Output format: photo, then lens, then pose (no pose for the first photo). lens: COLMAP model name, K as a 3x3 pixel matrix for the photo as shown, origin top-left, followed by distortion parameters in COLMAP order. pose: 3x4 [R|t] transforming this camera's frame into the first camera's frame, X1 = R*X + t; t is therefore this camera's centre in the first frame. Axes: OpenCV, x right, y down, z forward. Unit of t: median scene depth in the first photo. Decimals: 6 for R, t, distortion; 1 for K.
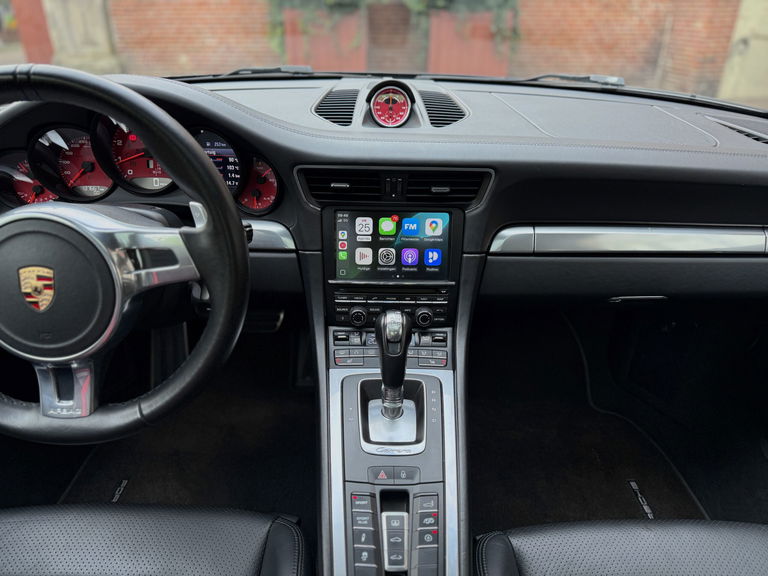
lens RADIAL K [[538.5, 0, 381.9], [0, 538.5, 286.2], [0, 0, 1]] dist [0.023093, -0.030841]
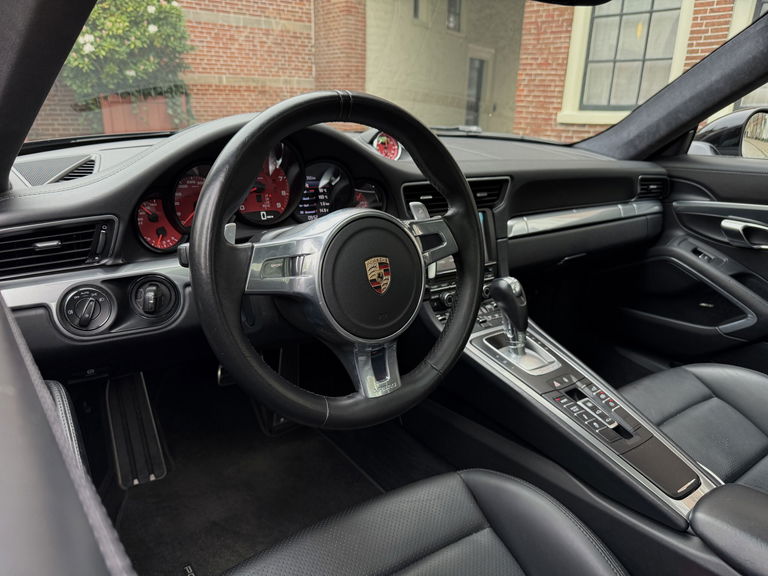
lens RADIAL K [[538.5, 0, 381.4], [0, 538.5, 287.9], [0, 0, 1]] dist [0.023093, -0.030841]
pose [[0.824218, -0.176797, 0.537967, -1.053298], [0.248961, 0.966408, -0.063833, 0.088623], [-0.508610, 0.186545, 0.840546, 0.021699]]
